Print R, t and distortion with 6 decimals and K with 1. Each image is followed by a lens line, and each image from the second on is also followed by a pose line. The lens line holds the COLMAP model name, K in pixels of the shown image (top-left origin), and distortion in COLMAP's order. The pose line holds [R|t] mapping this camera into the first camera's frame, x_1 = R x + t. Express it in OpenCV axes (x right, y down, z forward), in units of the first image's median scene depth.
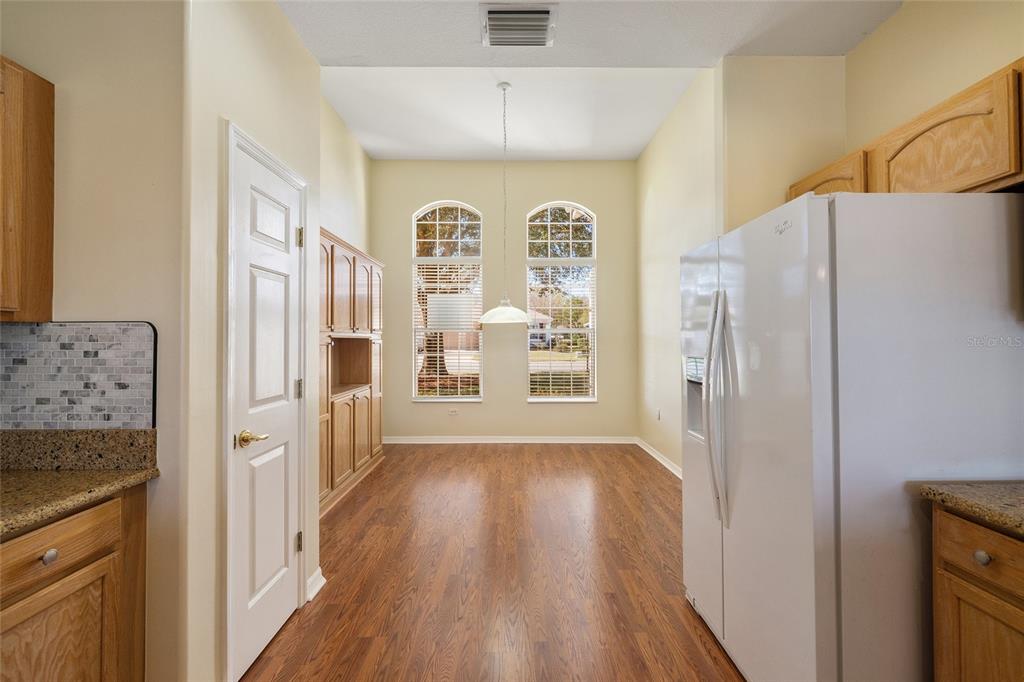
lens RADIAL K [[398.9, 0, 506.7], [0, 398.9, 339.5], [0, 0, 1]] dist [-0.000651, 0.000612]
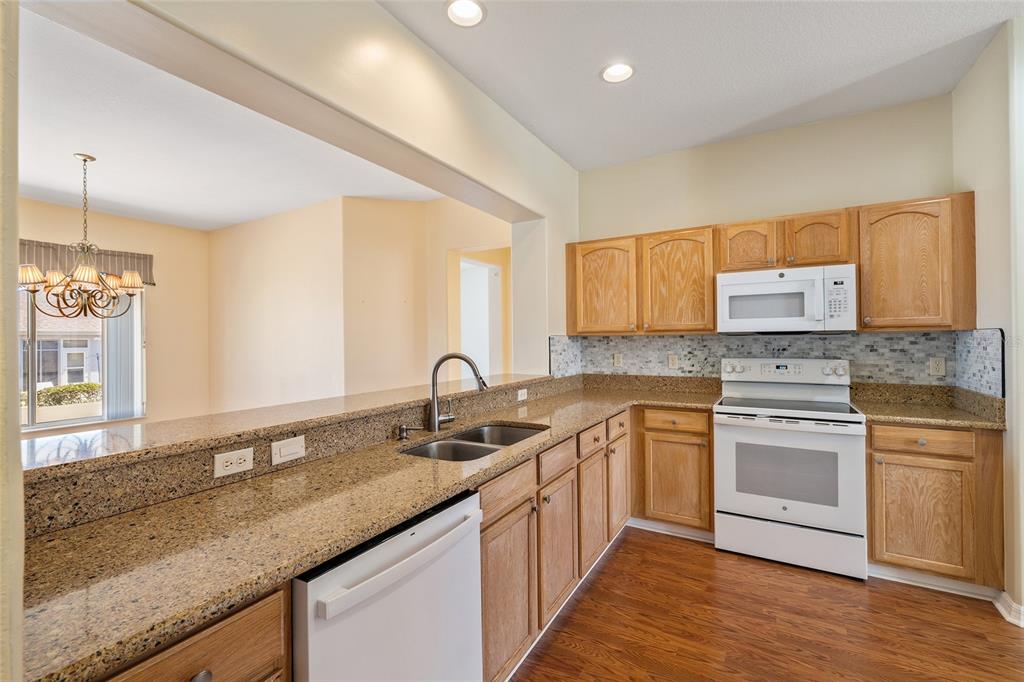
lens RADIAL K [[440.6, 0, 515.7], [0, 440.6, 338.2], [0, 0, 1]] dist [-0.000387, 0.000195]
pose [[-0.506513, 0.003431, -0.862225, 1.654397], [0.013797, 0.999896, -0.004127, -0.027224], [0.862122, -0.013987, -0.506508, 0.271428]]
